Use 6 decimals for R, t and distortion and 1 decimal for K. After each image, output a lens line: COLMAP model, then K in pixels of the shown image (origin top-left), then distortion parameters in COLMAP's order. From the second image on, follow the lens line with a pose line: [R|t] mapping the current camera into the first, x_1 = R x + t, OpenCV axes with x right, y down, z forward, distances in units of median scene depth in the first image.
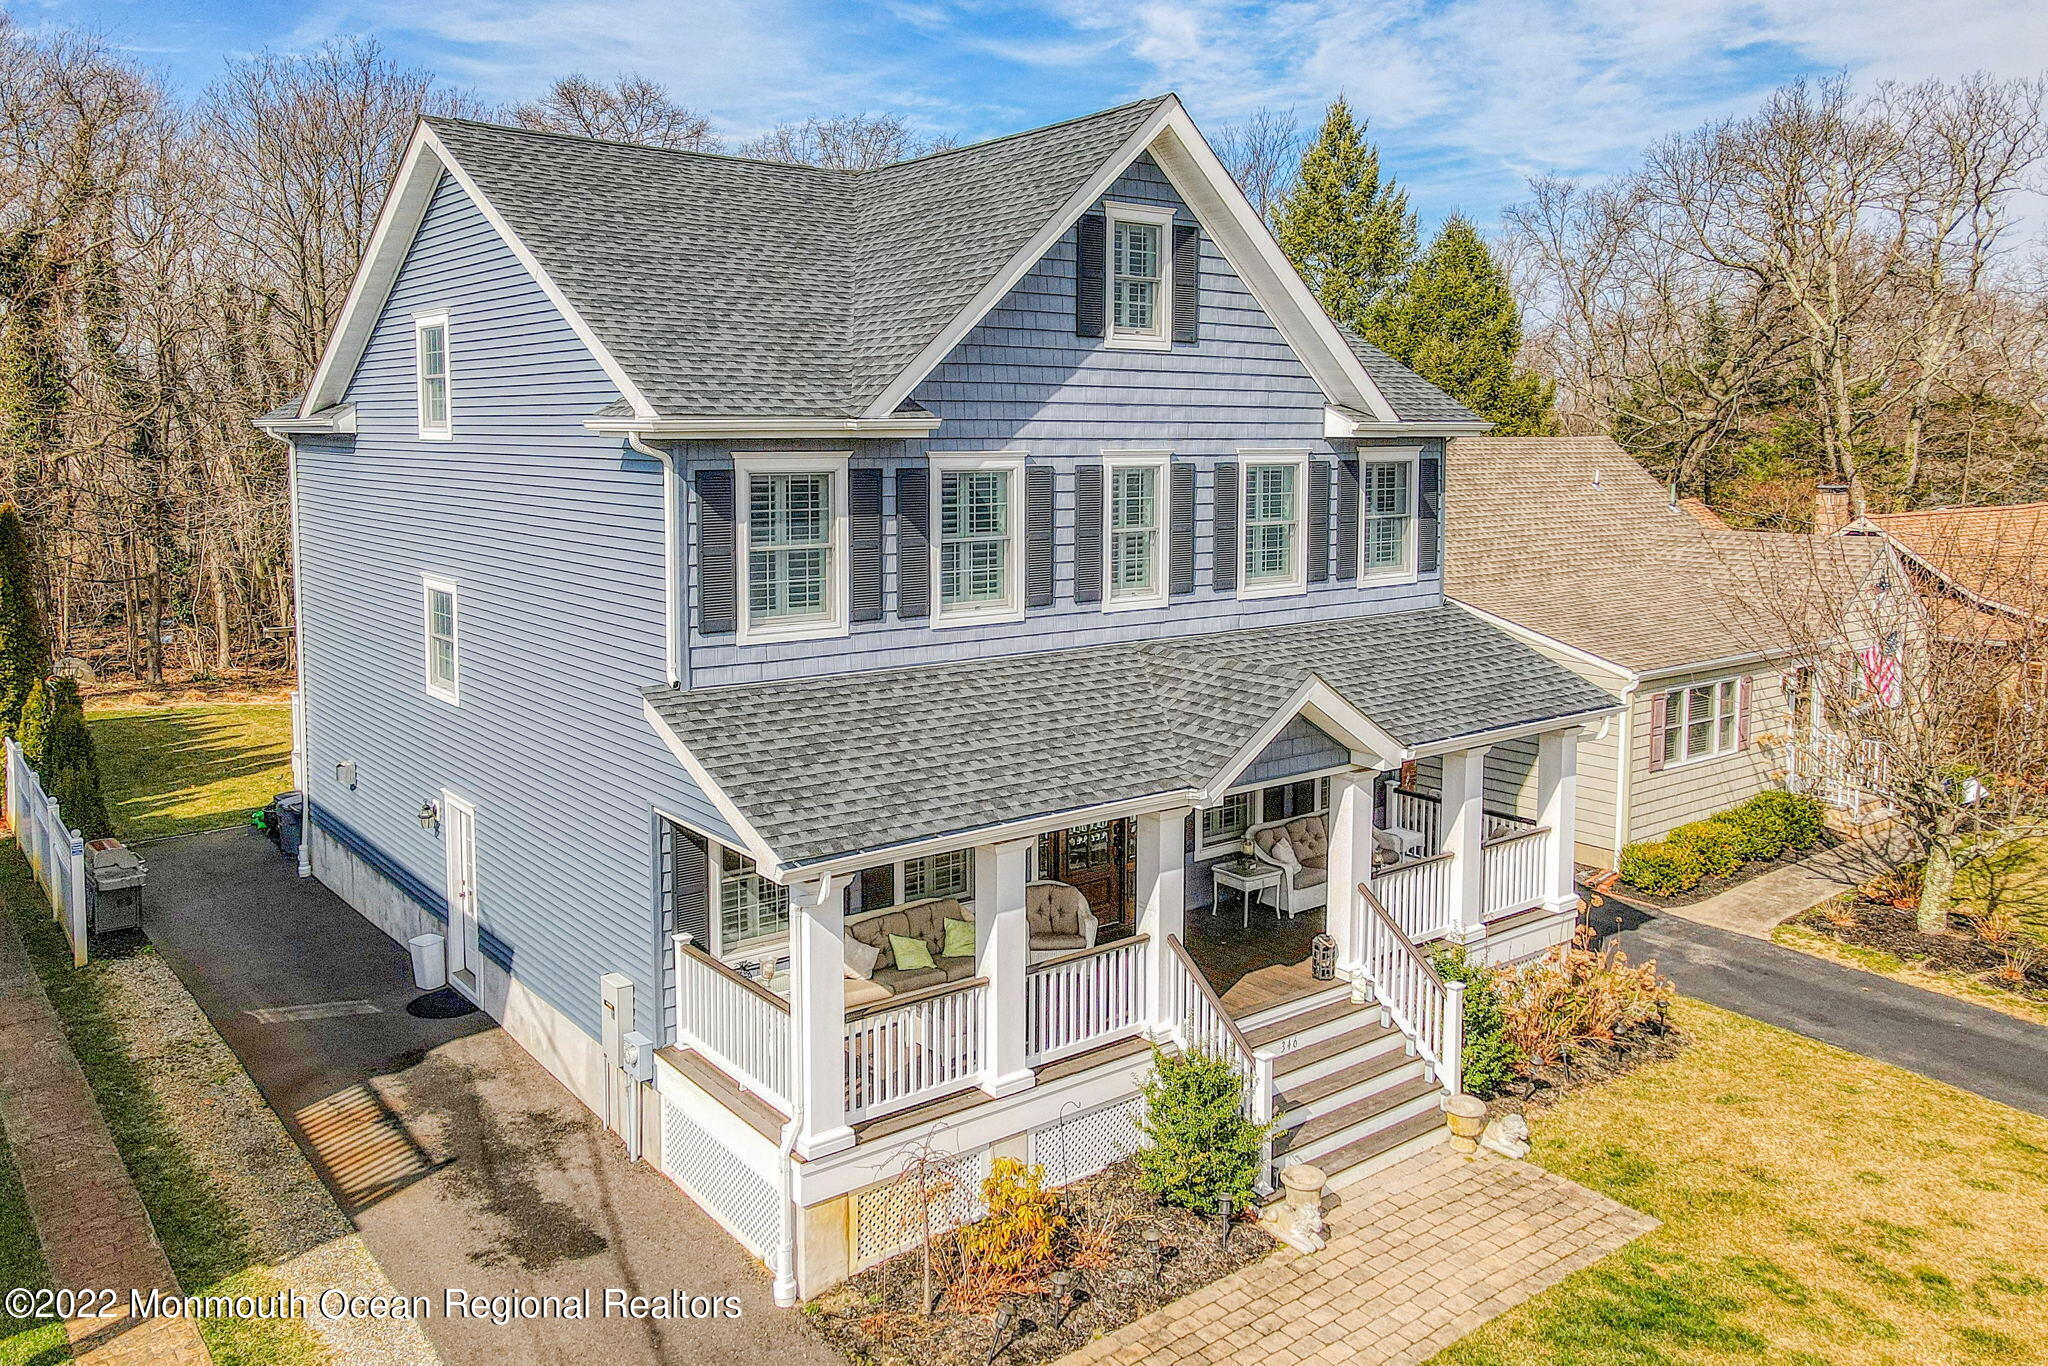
lens RADIAL K [[1538.6, 0, 1016.4], [0, 1538.6, 485.3], [0, 0, 1]] dist [0.029968, 0.008578]
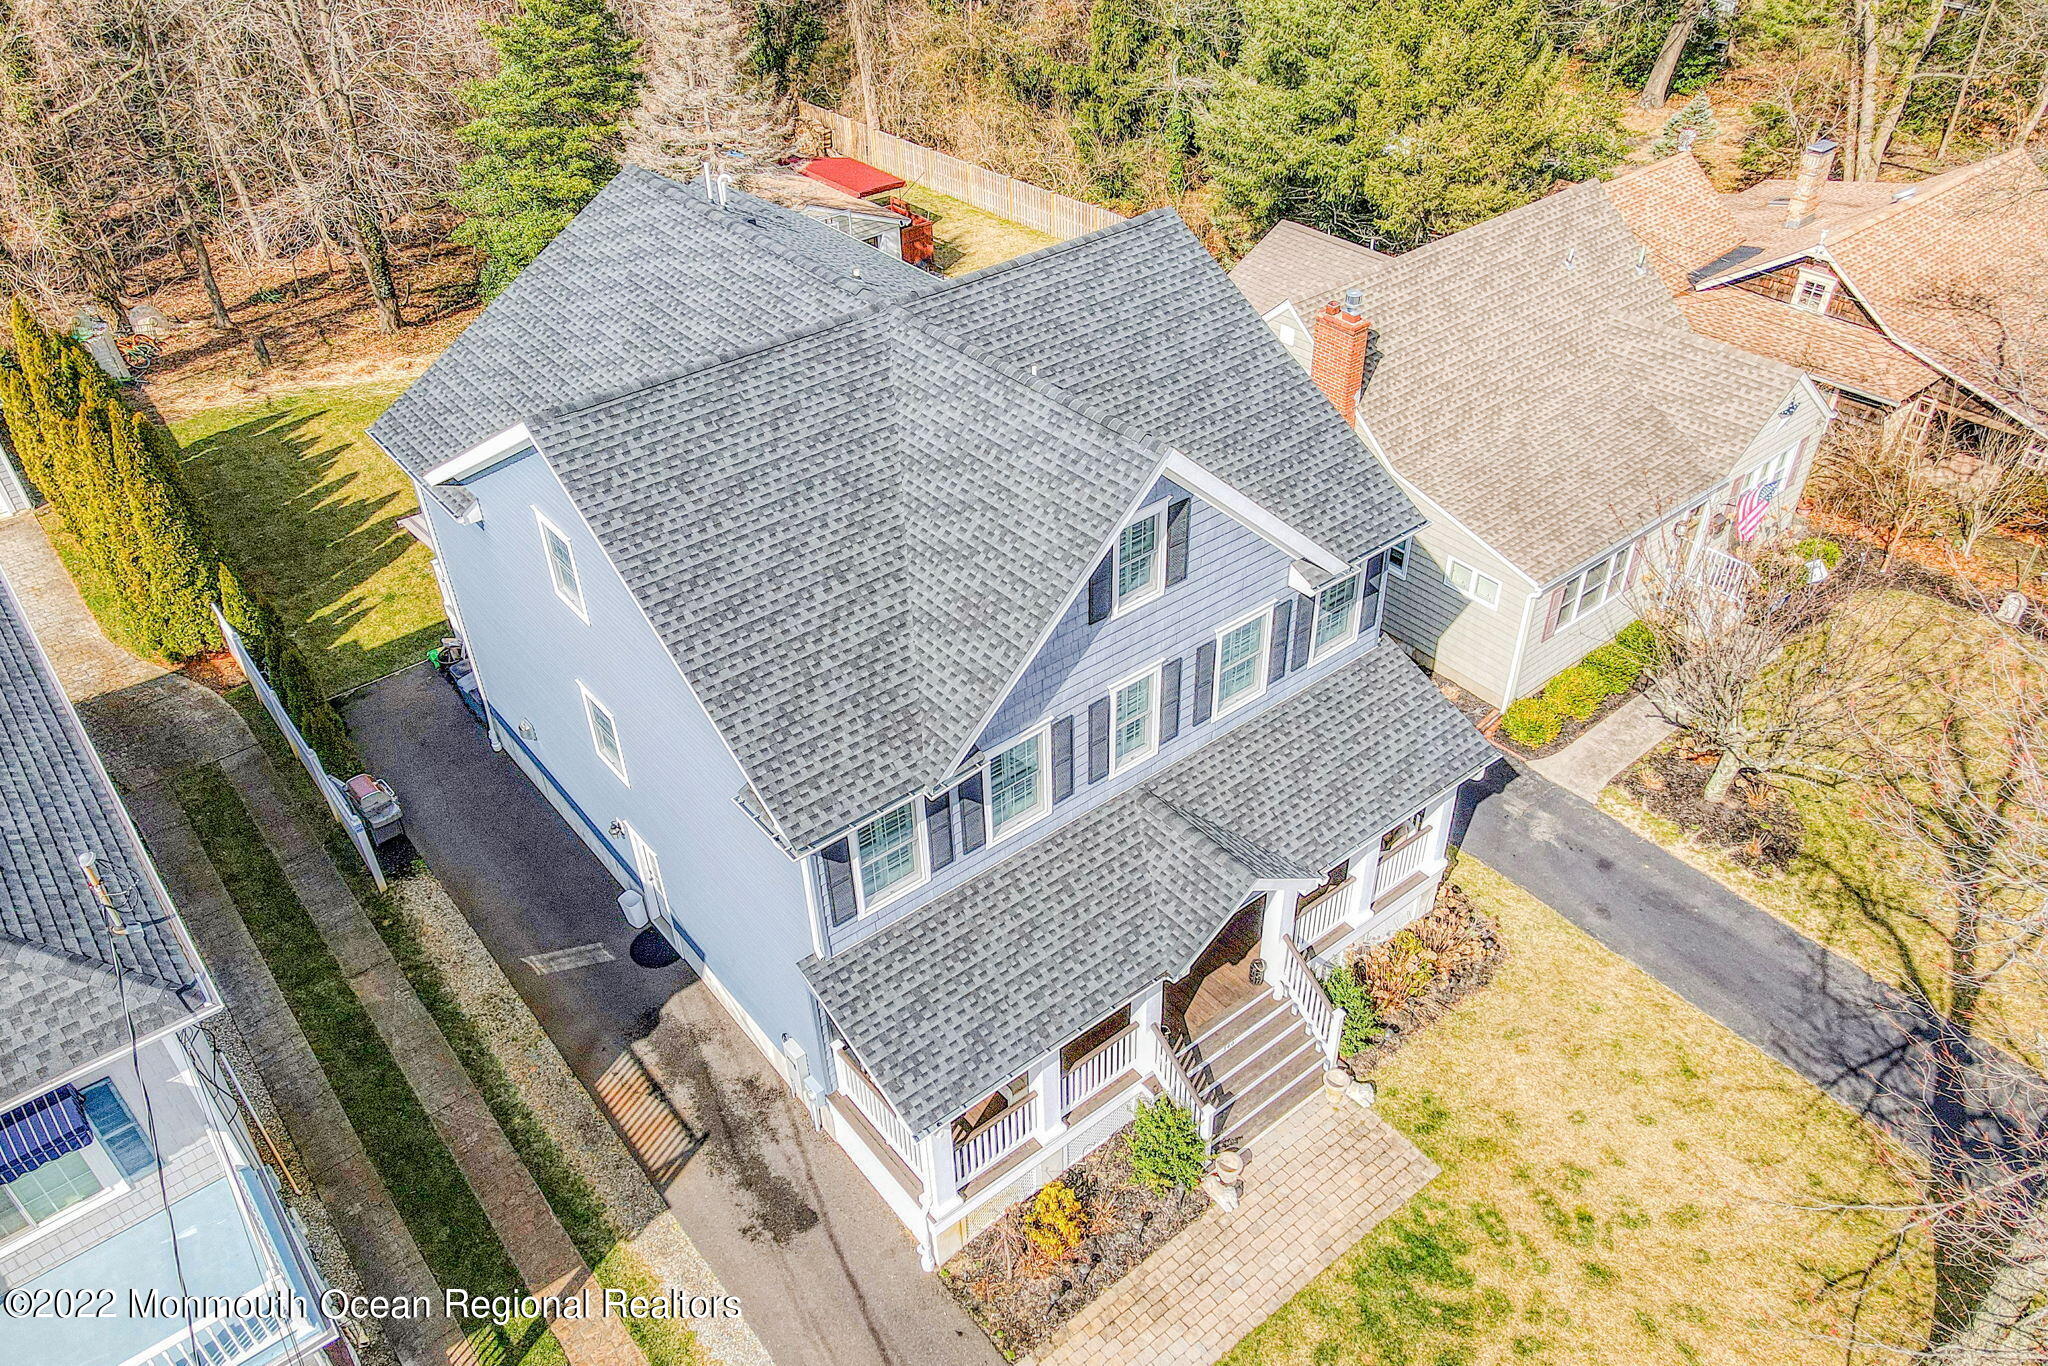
lens RADIAL K [[1523.7, 0, 1032.3], [0, 1523.7, 640.0], [0, 0, 1]] dist [-0.010648, 0.096122]
pose [[0.999600, -0.028286, -0.000484, -0.007852], [0.024220, 0.846822, 0.531325, -0.776538], [-0.014619, -0.531124, 0.847168, -0.071741]]
